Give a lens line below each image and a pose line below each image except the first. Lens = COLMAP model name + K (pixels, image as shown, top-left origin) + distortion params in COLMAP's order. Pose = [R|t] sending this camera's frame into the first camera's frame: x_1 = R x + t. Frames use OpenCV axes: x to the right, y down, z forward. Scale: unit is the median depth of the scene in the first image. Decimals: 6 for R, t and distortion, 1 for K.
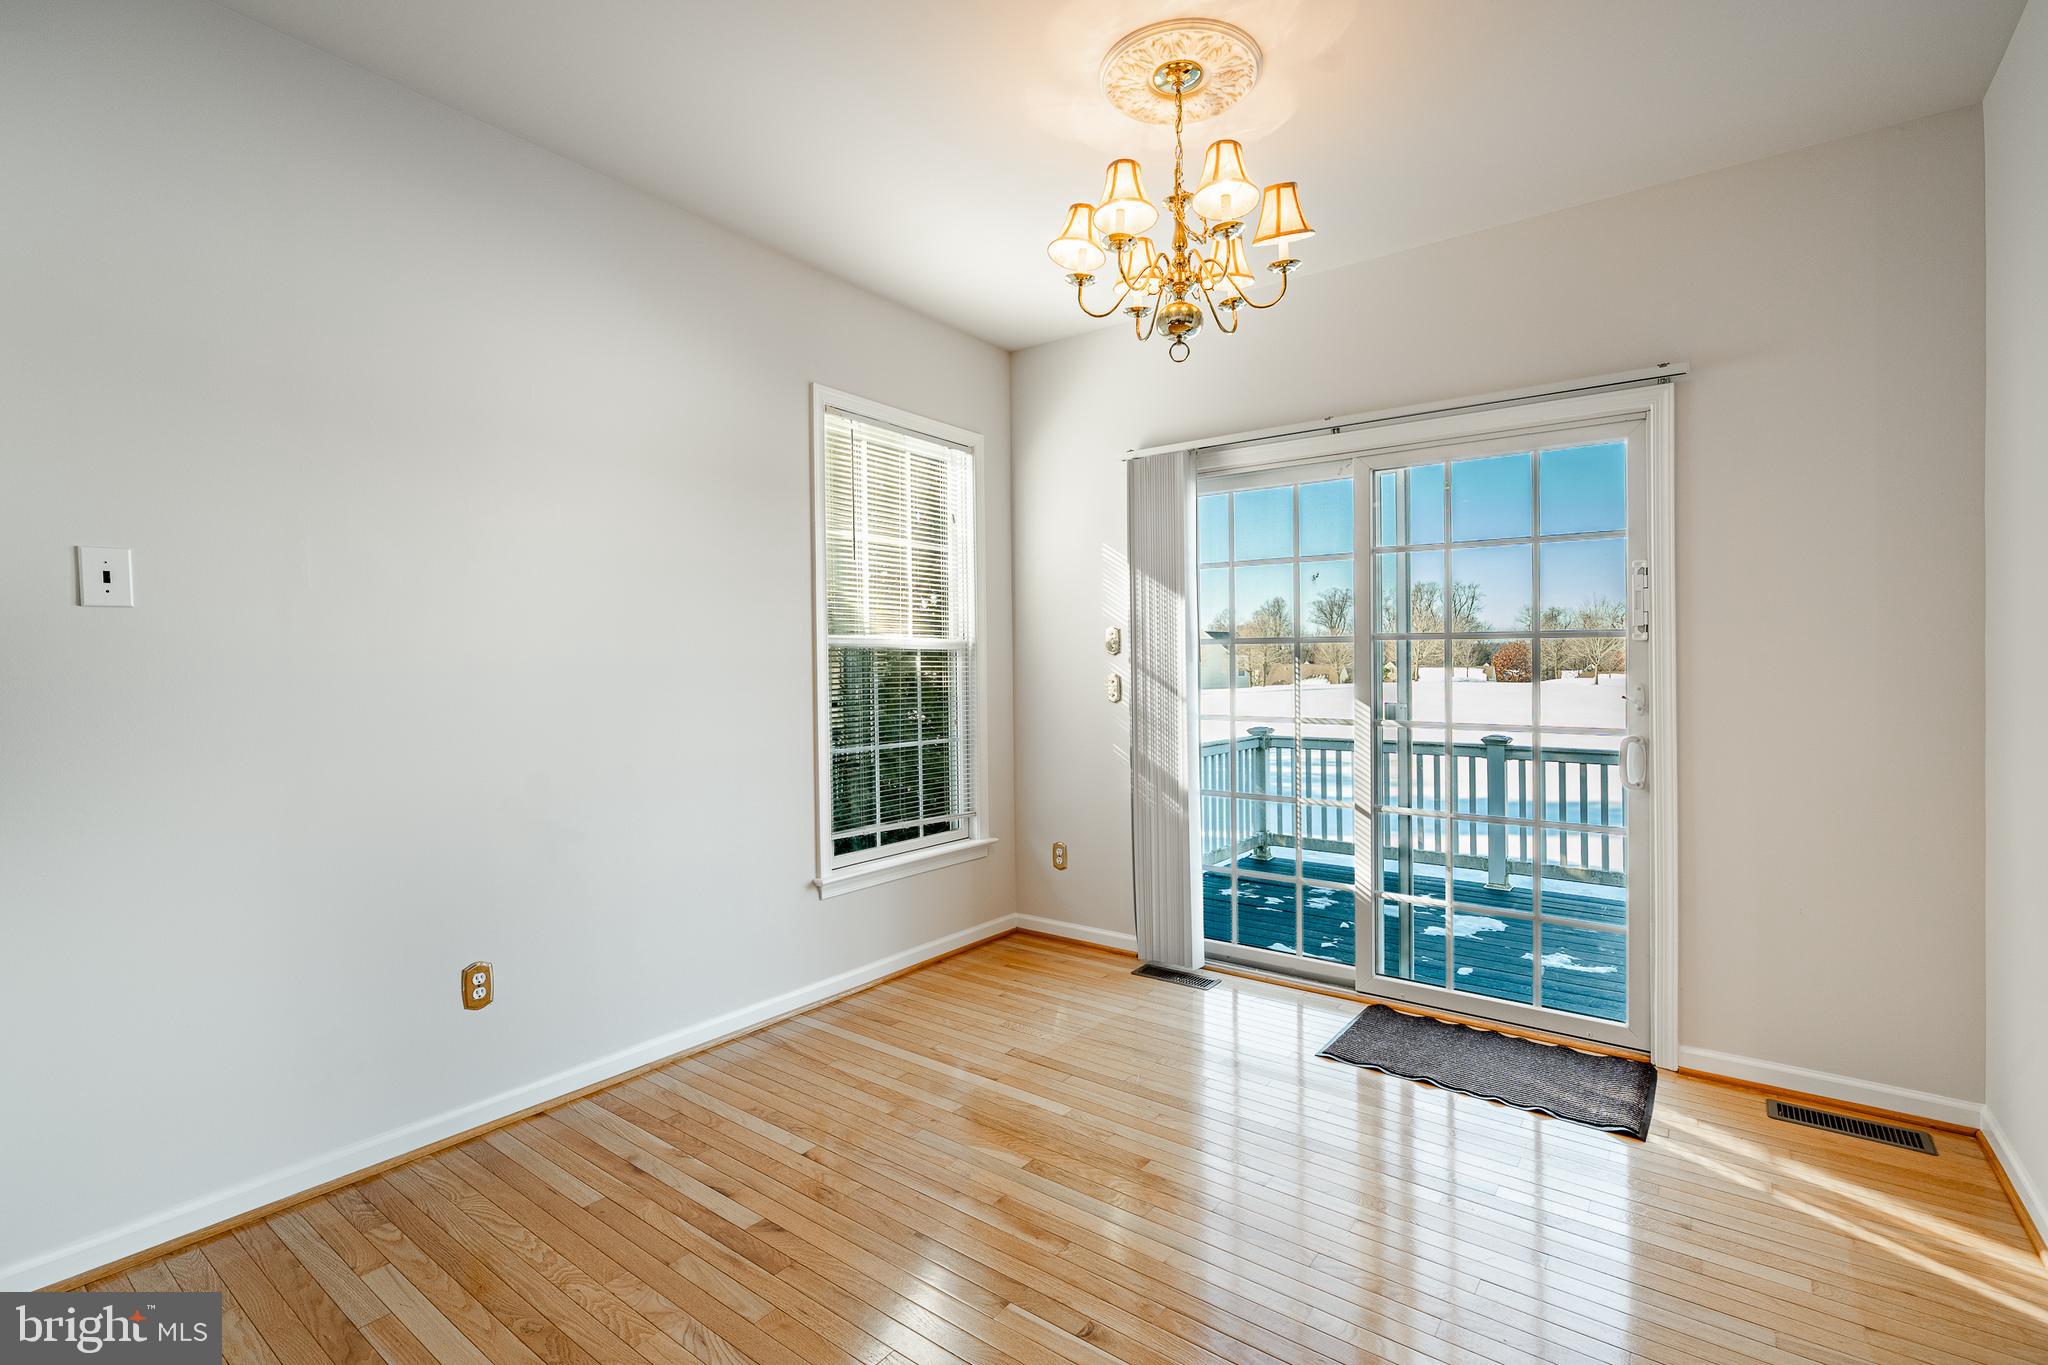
lens RADIAL K [[929.3, 0, 1024.0], [0, 929.3, 693.3], [0, 0, 1]] dist [-0.001333, 0.000944]
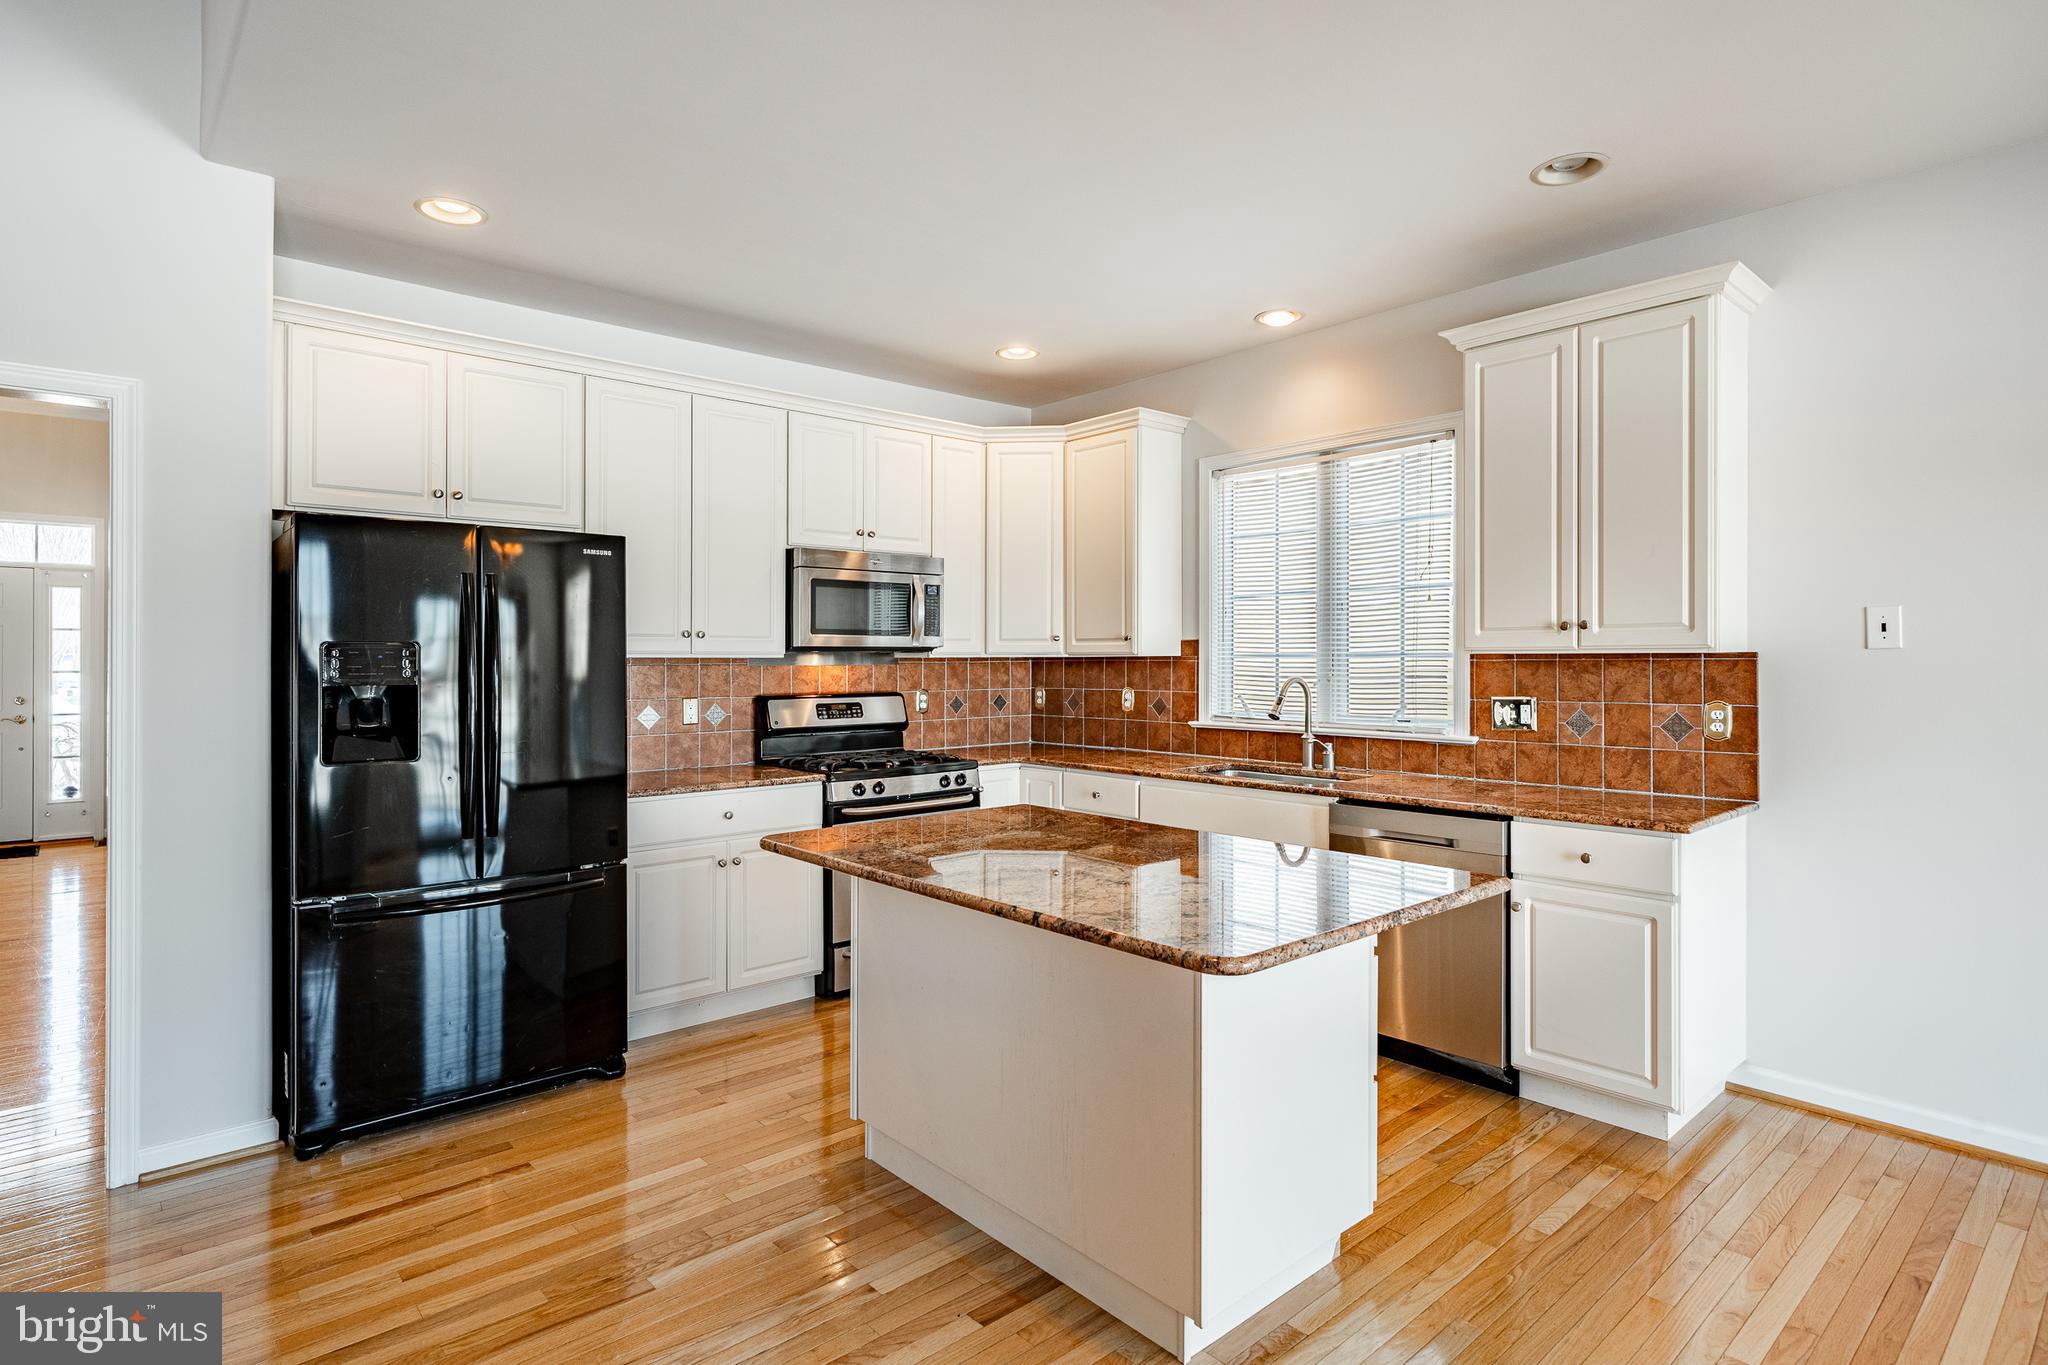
lens RADIAL K [[1065.1, 0, 1027.7], [0, 1065.1, 661.3], [0, 0, 1]] dist [0.000205, -0.000028]
pose [[-0.194854, 0.009056, -0.980790, 0.419681], [-0.021915, 0.999668, 0.013584, -0.034403], [0.980587, 0.024141, -0.194591, 0.027410]]
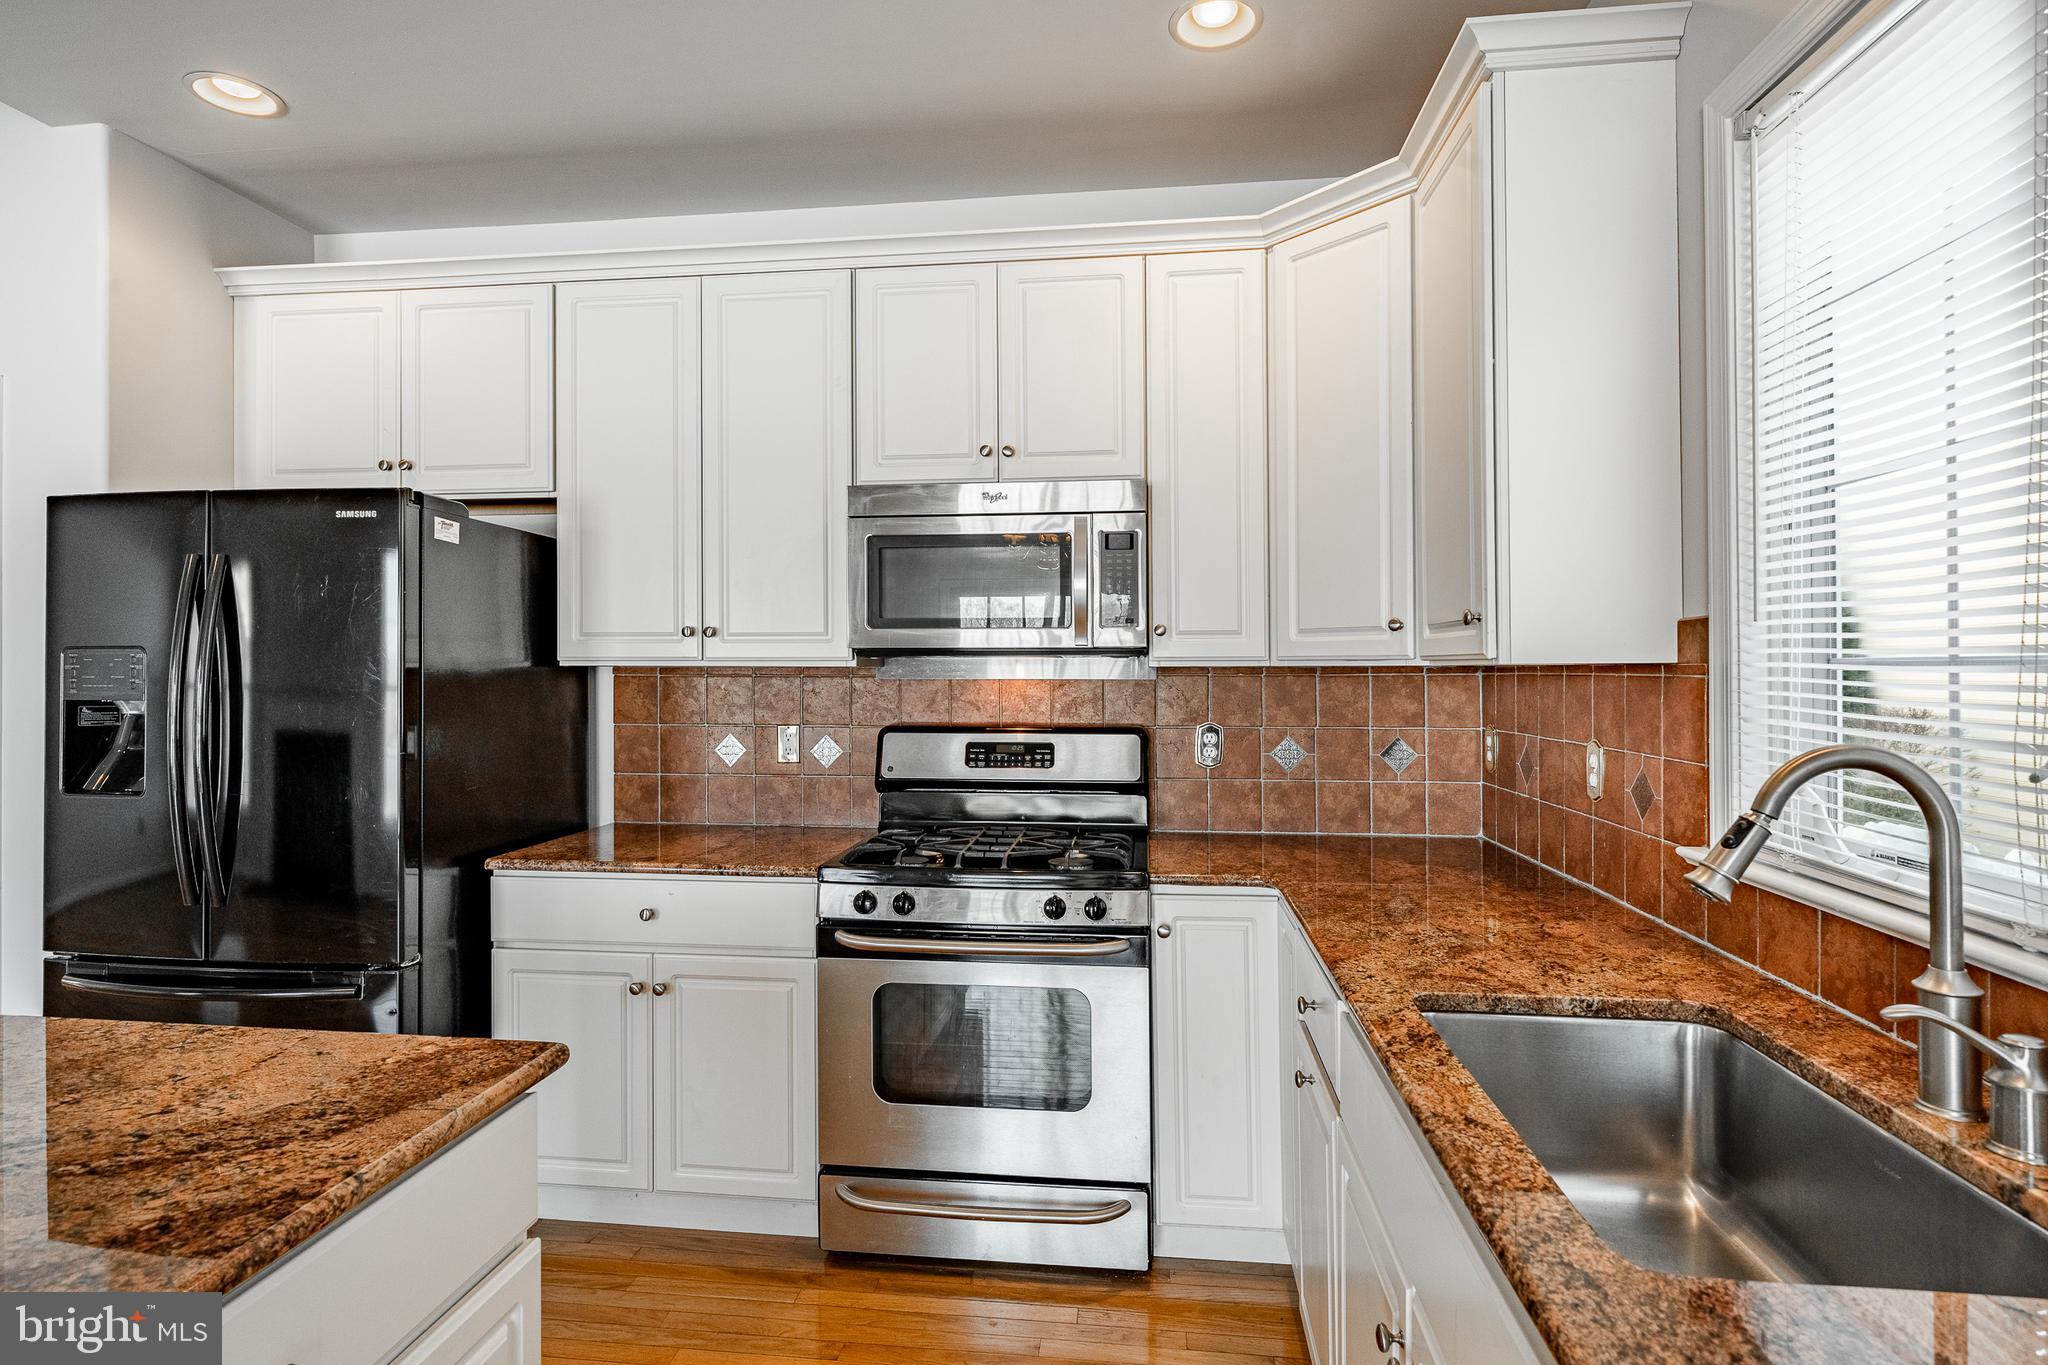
lens RADIAL K [[1065.1, 0, 1029.1], [0, 1065.1, 656.1], [0, 0, 1]] dist [0.000205, -0.000028]
pose [[-0.865991, -0.001331, -0.500058, -0.408457], [-0.008583, 0.999889, 0.012202, -0.033873], [0.499986, 0.014859, -0.865906, 0.228687]]
